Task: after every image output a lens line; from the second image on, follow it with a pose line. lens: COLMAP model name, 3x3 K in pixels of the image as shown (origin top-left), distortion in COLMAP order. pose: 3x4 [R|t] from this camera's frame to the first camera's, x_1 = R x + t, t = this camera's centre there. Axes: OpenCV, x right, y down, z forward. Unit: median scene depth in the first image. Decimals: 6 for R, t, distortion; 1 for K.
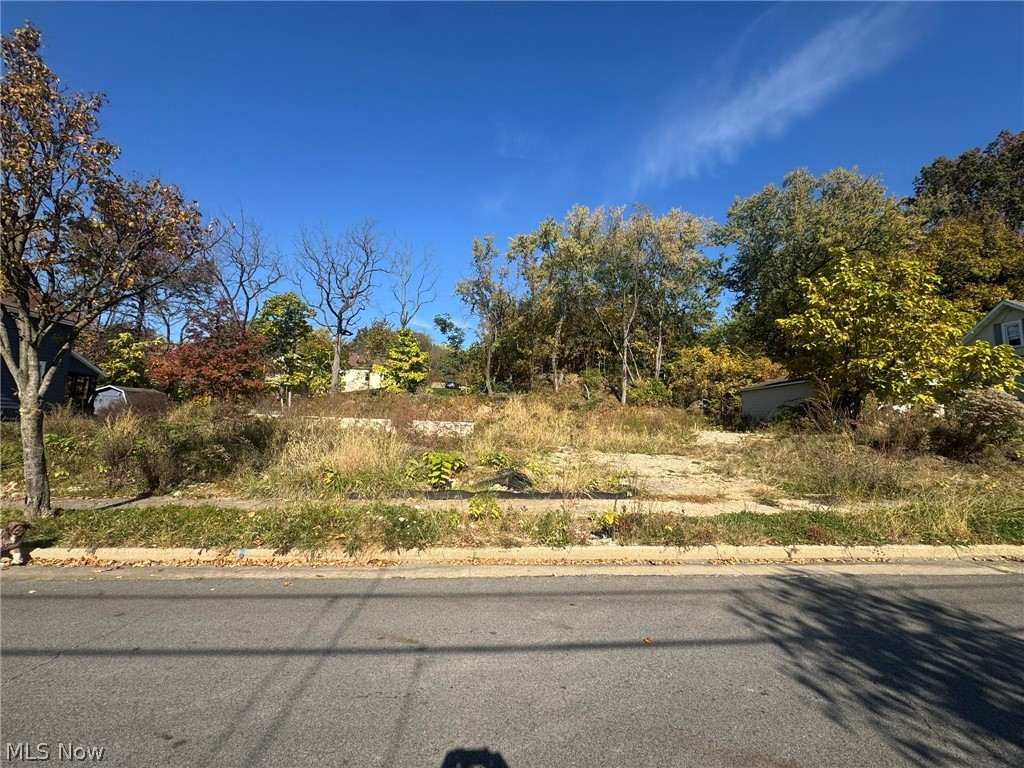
lens RADIAL K [[417.4, 0, 508.1], [0, 417.4, 381.5], [0, 0, 1]] dist [-0.000014, 0.000036]
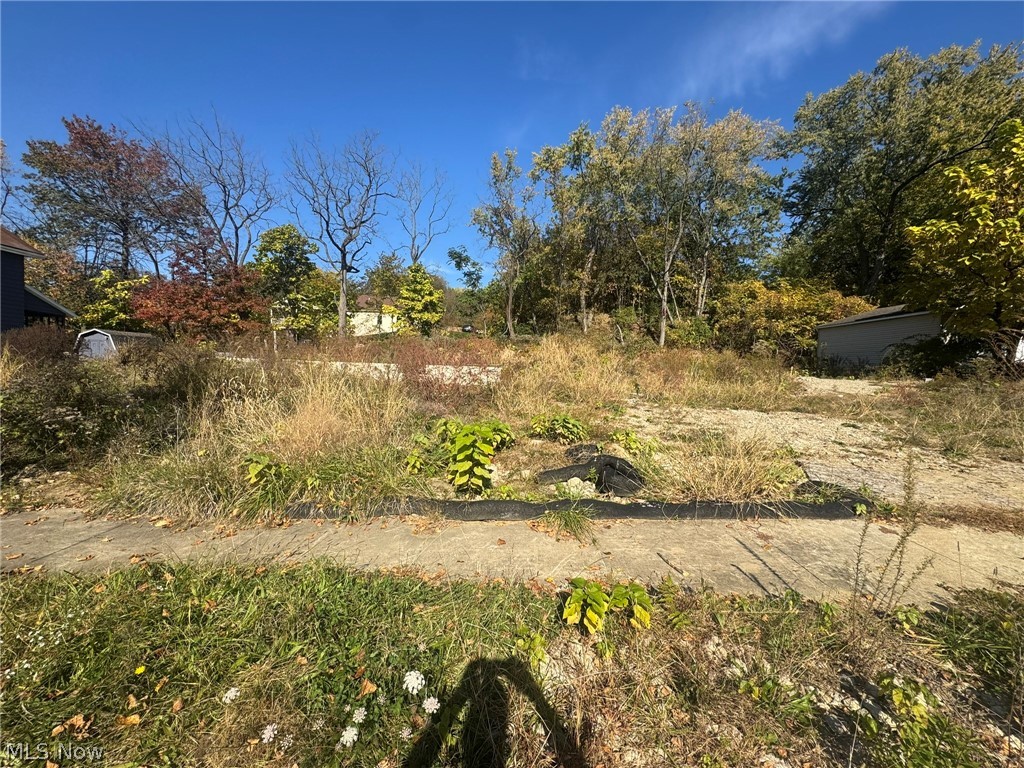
lens RADIAL K [[417.4, 0, 508.1], [0, 417.4, 381.5], [0, 0, 1]] dist [-0.000014, 0.000036]
pose [[0.999276, -0.002810, -0.037936, -0.017512], [0.007690, 0.991599, 0.129122, 0.009771], [0.037255, -0.129320, 0.990903, 0.090756]]
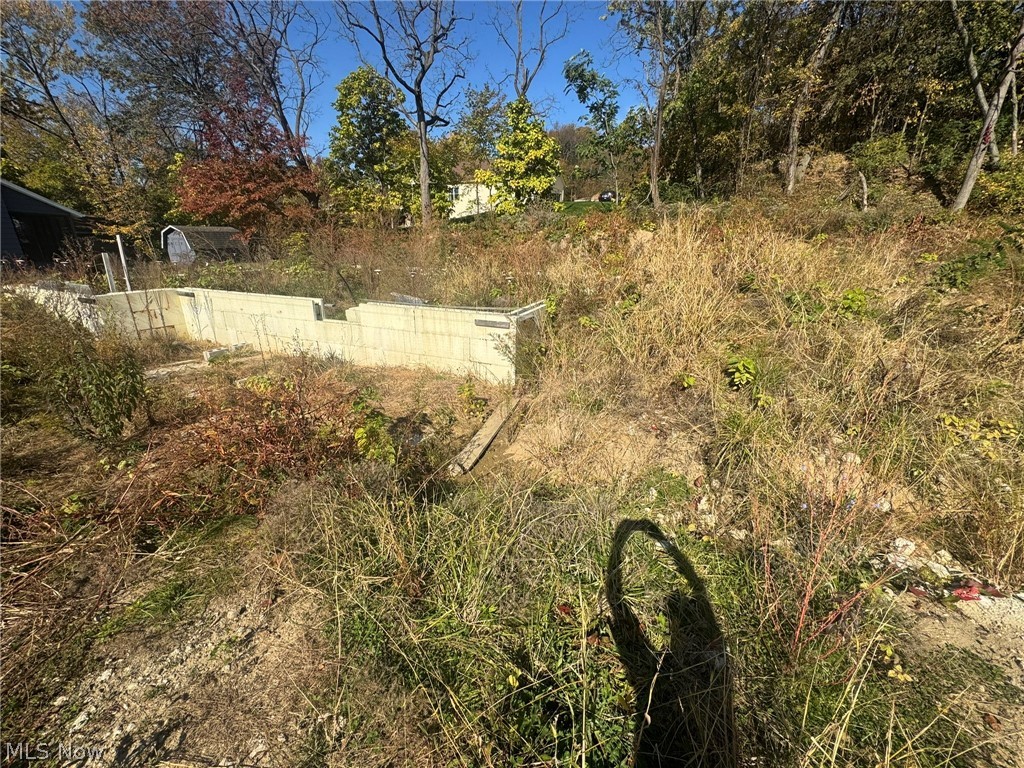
lens RADIAL K [[409.4, 0, 512.0], [0, 409.4, 384.0], [0, 0, 1]] dist [-0.002251, -0.000212]
pose [[0.917384, 0.102673, -0.384532, 0.017439], [0.067606, 0.911914, 0.404775, 0.011114], [0.392219, -0.397331, 0.829634, 0.348132]]
